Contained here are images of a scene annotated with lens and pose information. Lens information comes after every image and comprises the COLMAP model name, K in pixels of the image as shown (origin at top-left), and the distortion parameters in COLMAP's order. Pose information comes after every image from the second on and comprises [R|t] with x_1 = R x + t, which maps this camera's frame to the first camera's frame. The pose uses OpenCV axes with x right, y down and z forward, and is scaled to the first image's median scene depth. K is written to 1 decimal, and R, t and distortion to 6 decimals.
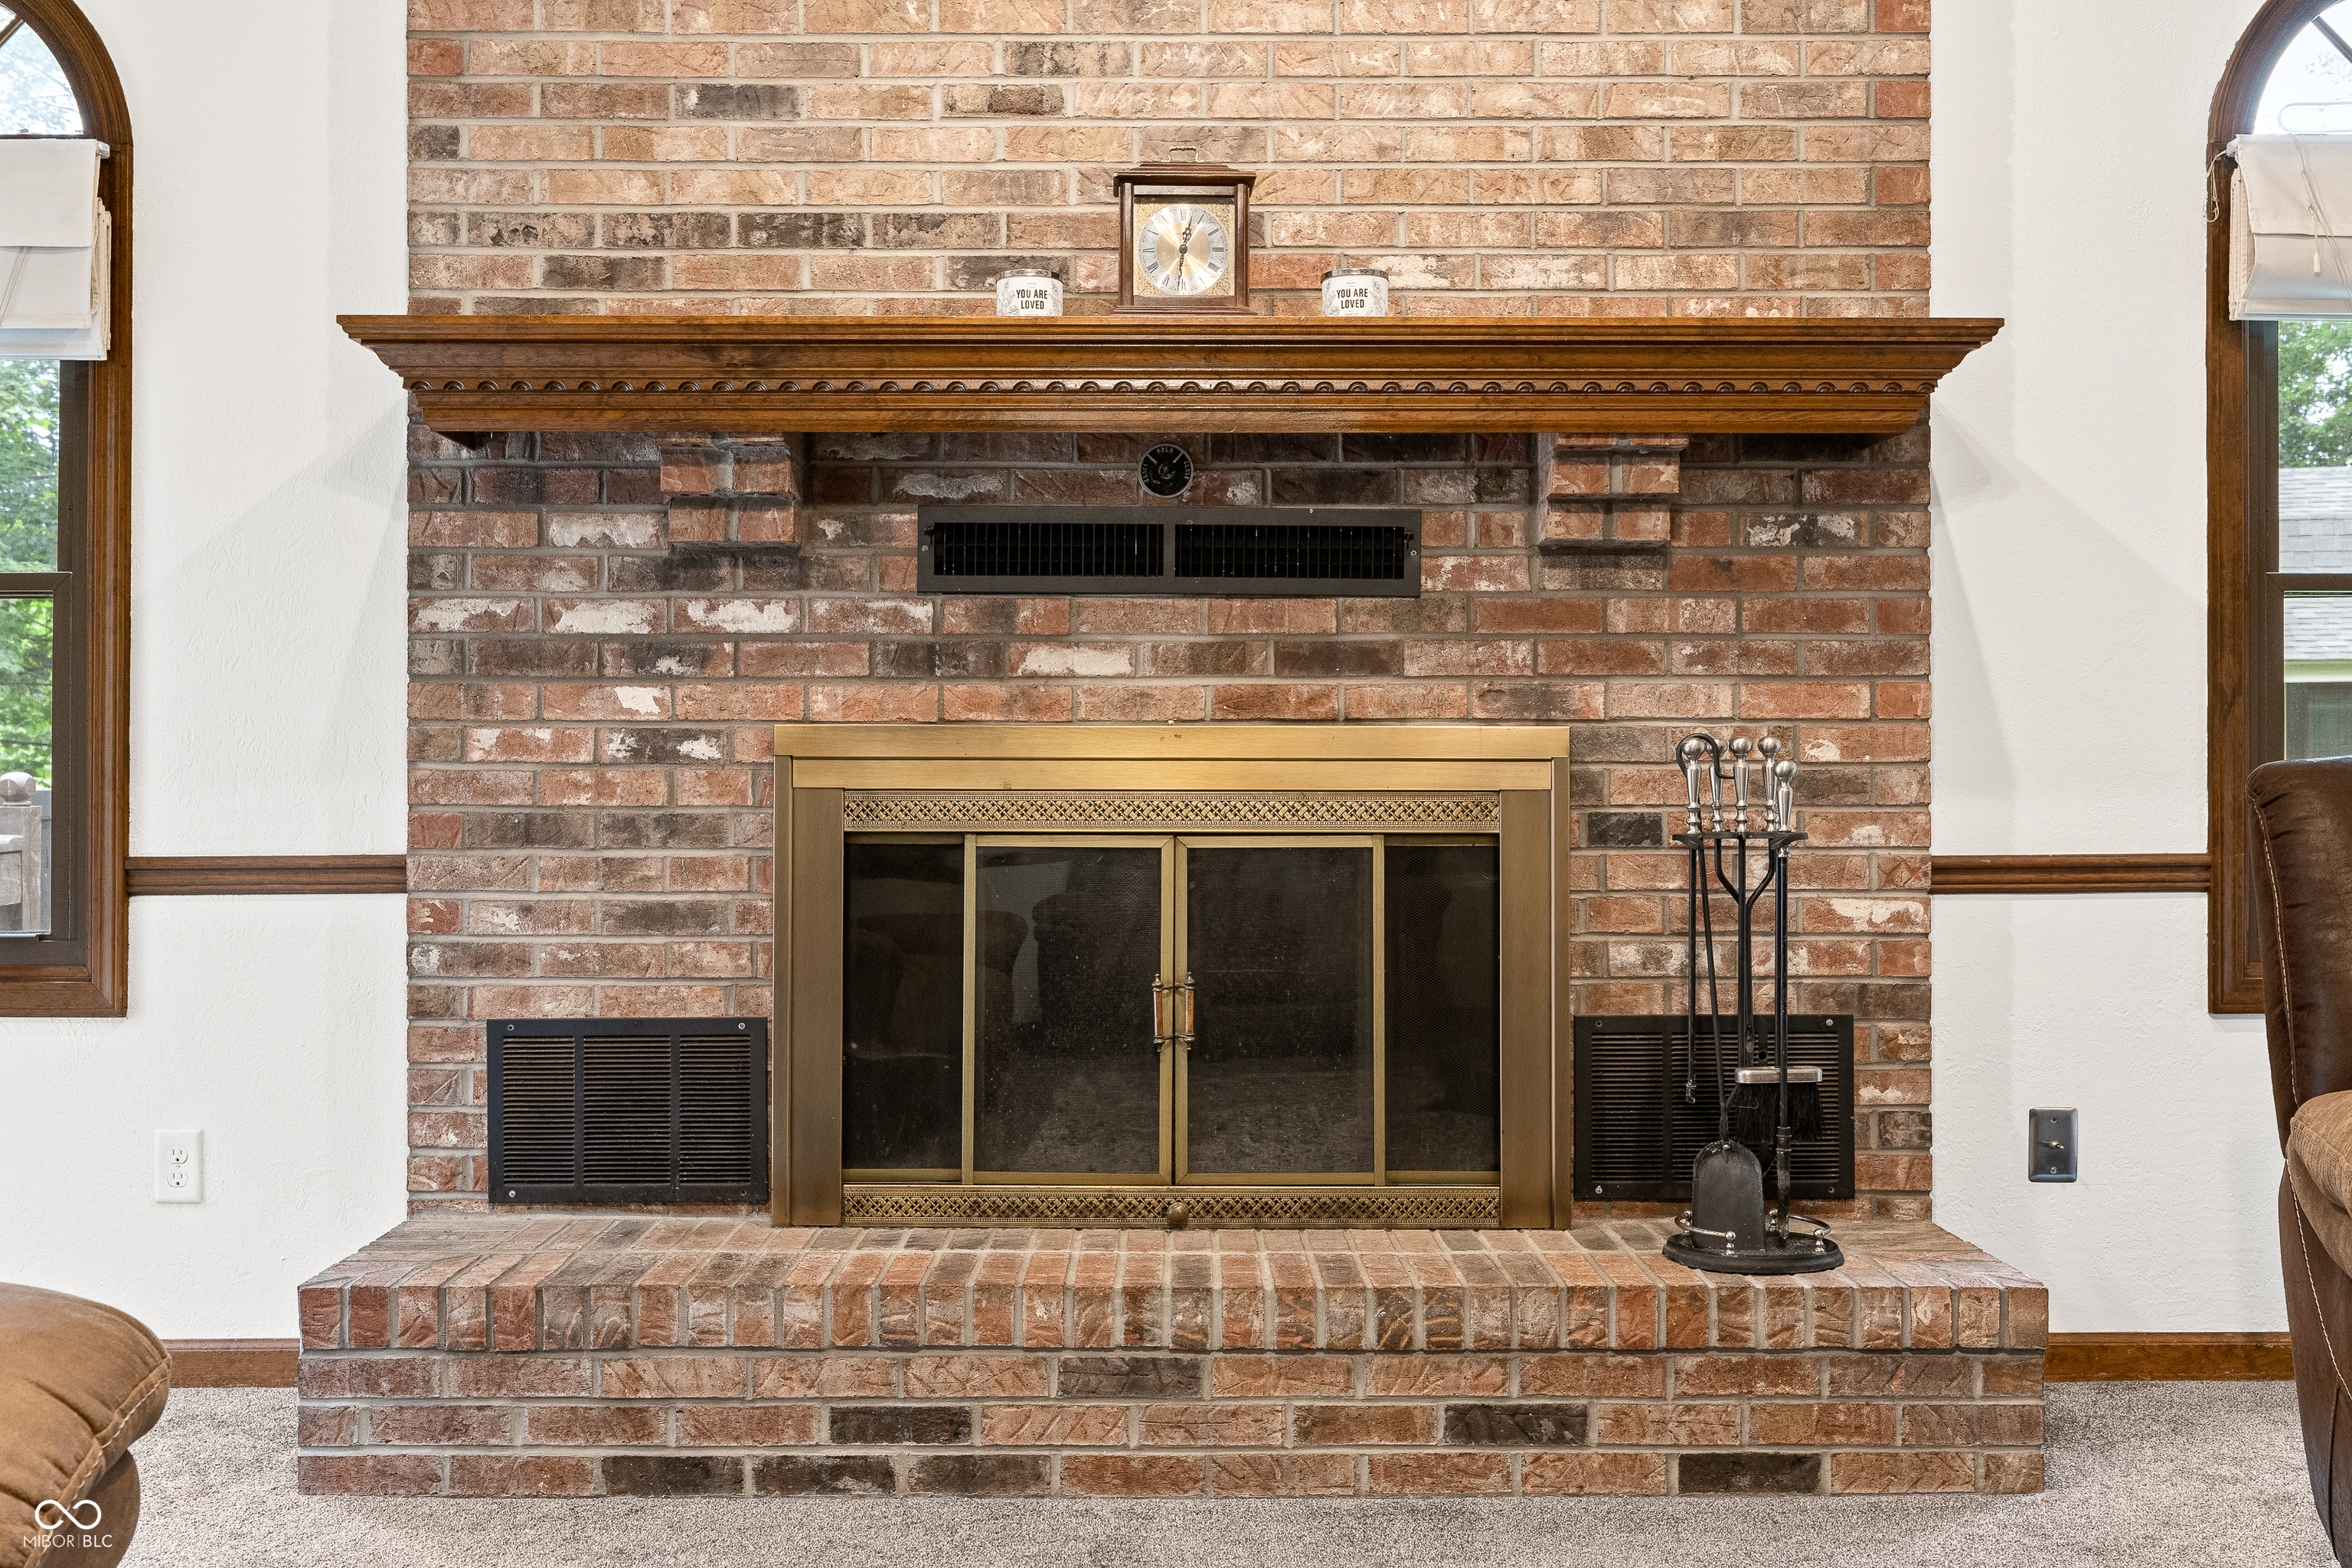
lens RADIAL K [[2099.3, 0, 1158.7], [0, 2099.3, 782.4], [0, 0, 1]] dist [0.005667, -0.003736]
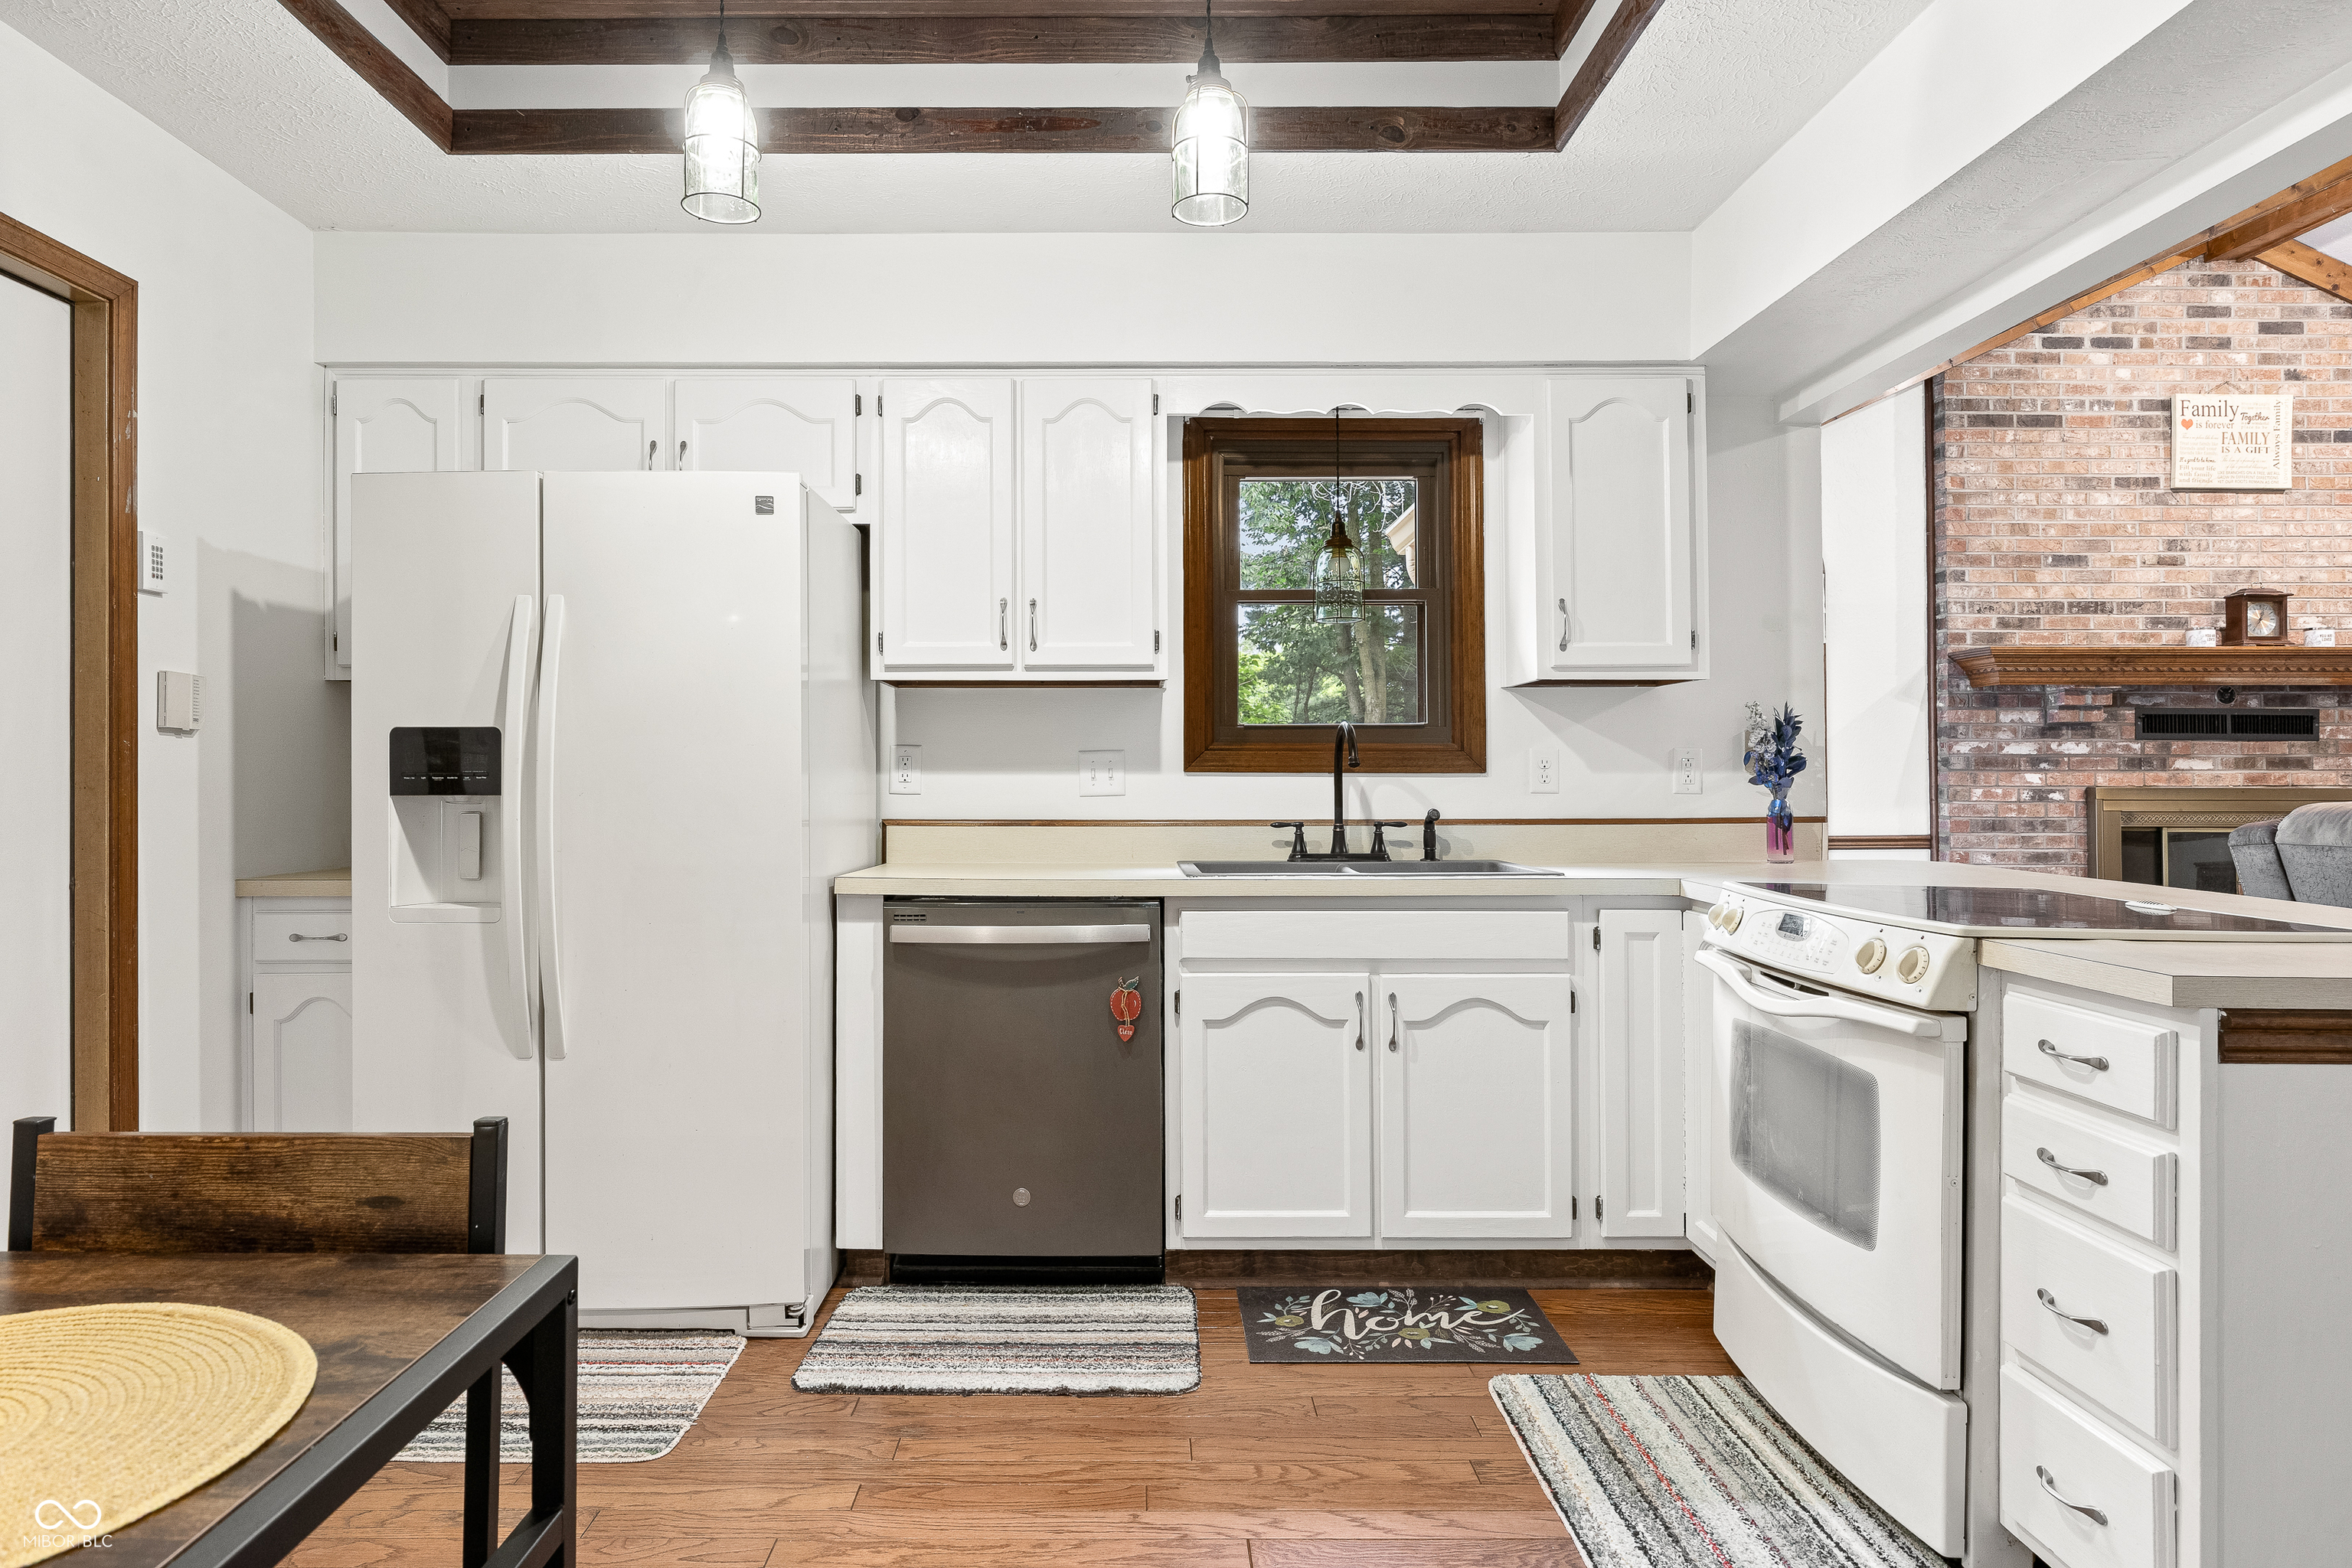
lens RADIAL K [[1354.9, 0, 1127.1], [0, 1354.9, 764.6], [0, 0, 1]] dist [-0.001067, -0.003228]
pose [[0.999933, -0.000972, -0.011527, -1.411400], [0.000779, 0.999860, -0.016737, -0.028748], [0.011542, 0.016727, 0.999793, -0.781985]]
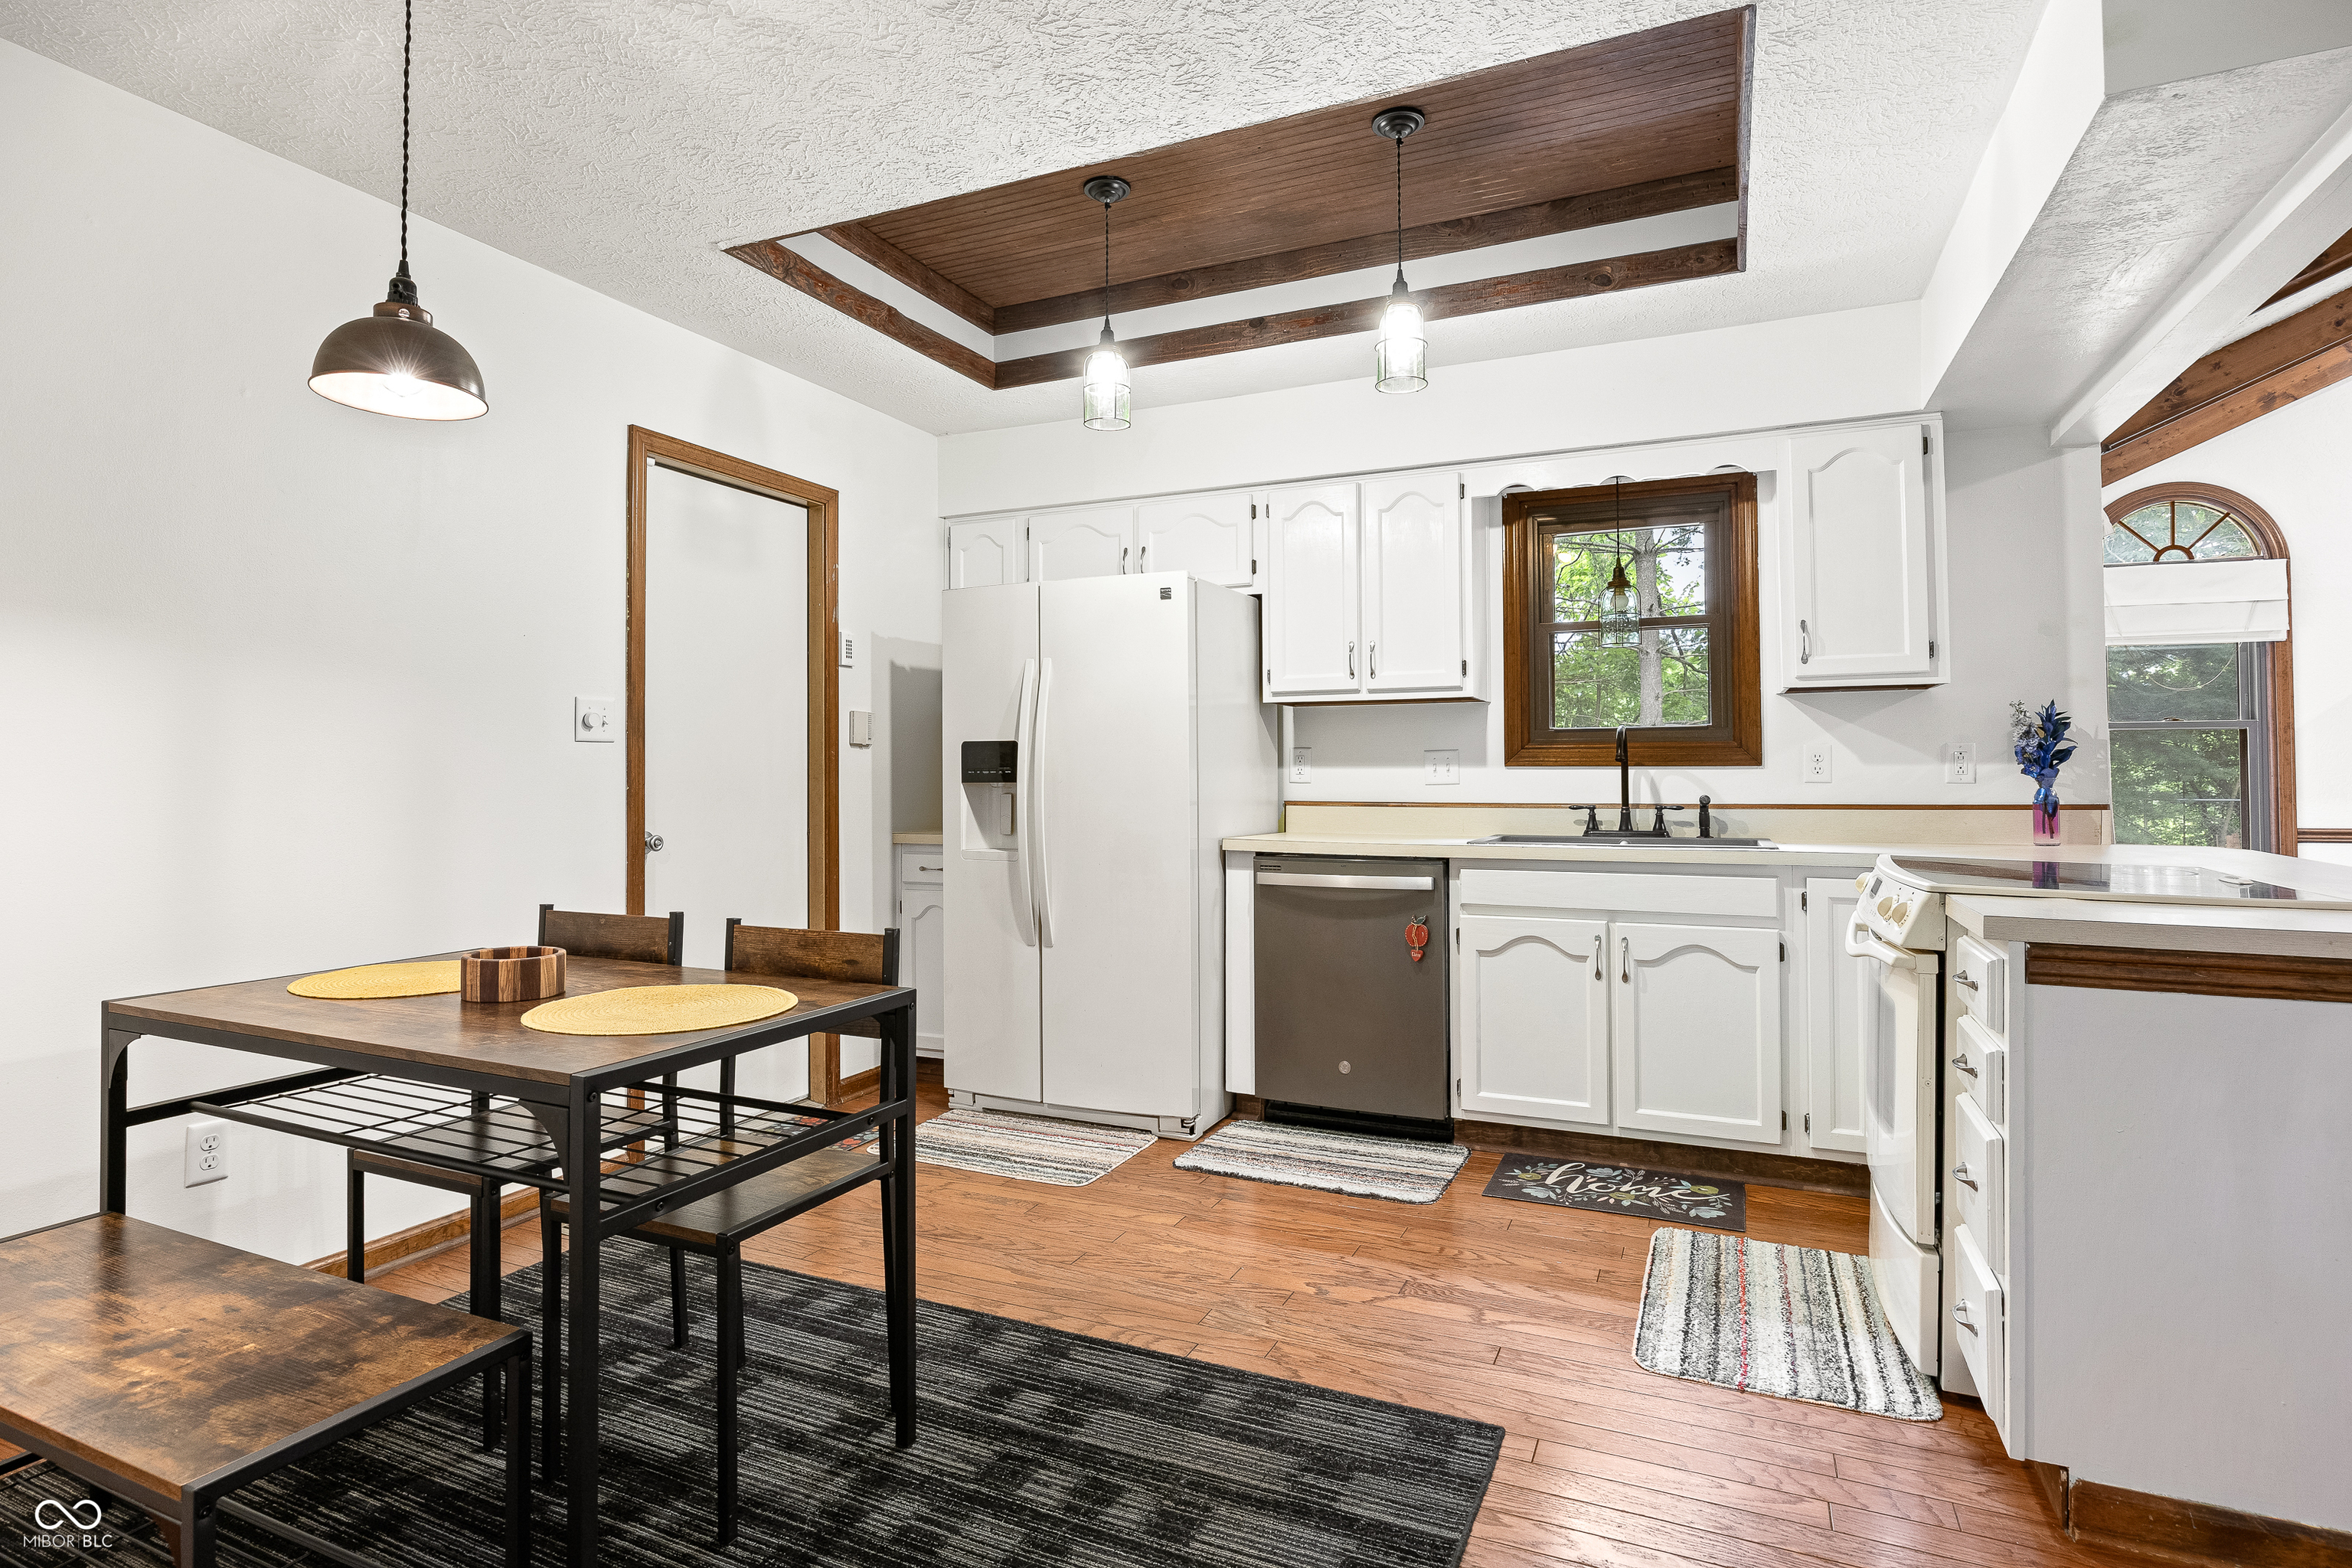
lens RADIAL K [[1204.0, 0, 1175.4], [0, 1204.0, 746.0], [0, 0, 1]] dist [-0.018354, 0.002163]
pose [[0.905435, -0.012897, -0.424288, -1.161160], [0.000813, 0.999589, -0.028650, -0.026358], [0.424483, 0.025596, 0.905074, -0.969462]]
